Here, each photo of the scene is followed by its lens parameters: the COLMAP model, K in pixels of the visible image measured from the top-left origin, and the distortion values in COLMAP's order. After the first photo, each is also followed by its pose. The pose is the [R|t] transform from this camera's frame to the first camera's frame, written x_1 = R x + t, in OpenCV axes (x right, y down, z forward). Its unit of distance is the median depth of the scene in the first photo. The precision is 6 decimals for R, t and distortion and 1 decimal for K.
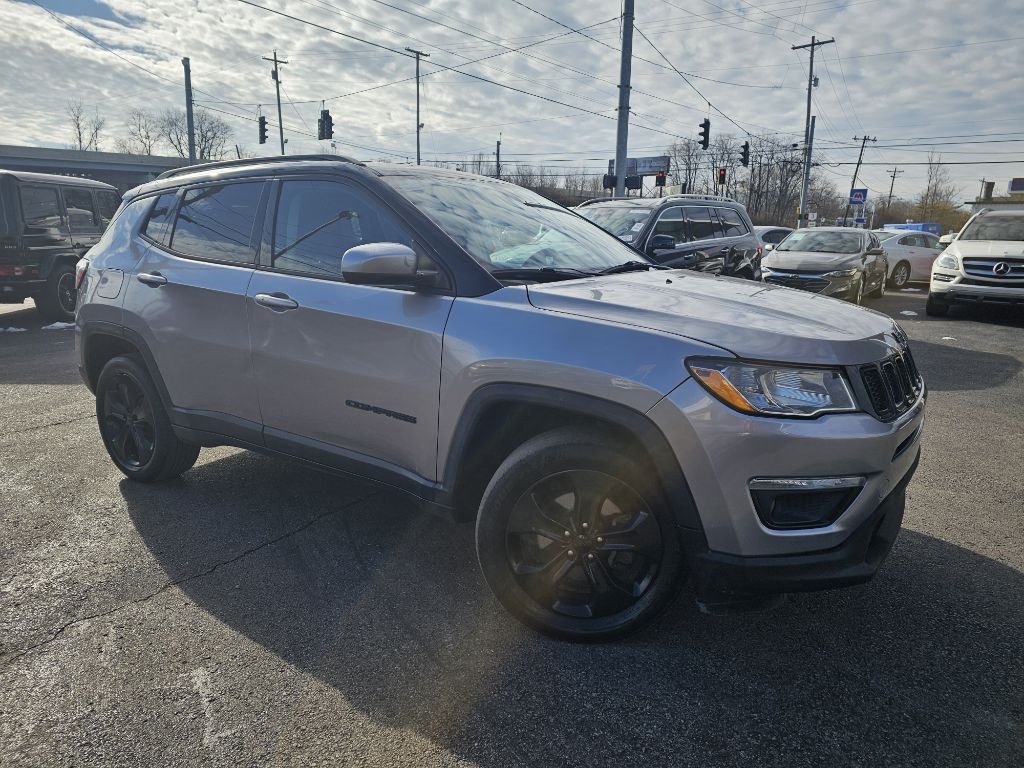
lens RADIAL K [[688.9, 0, 511.8], [0, 688.9, 389.2], [0, 0, 1]] dist [0.060122, -0.038454]
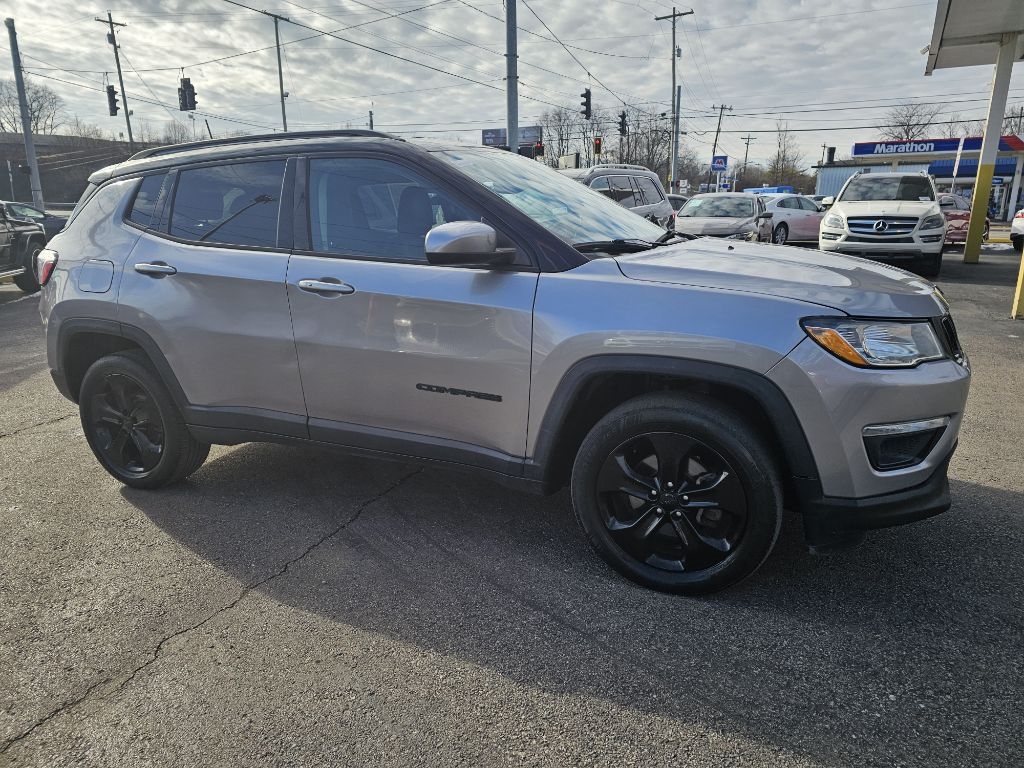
lens RADIAL K [[688.9, 0, 509.2], [0, 688.9, 388.7], [0, 0, 1]] dist [0.060122, -0.038454]
pose [[0.984559, -0.072780, 0.159207, -0.208110], [0.066852, 0.996866, 0.042287, -0.007840], [-0.161785, -0.030991, 0.986339, 0.007388]]
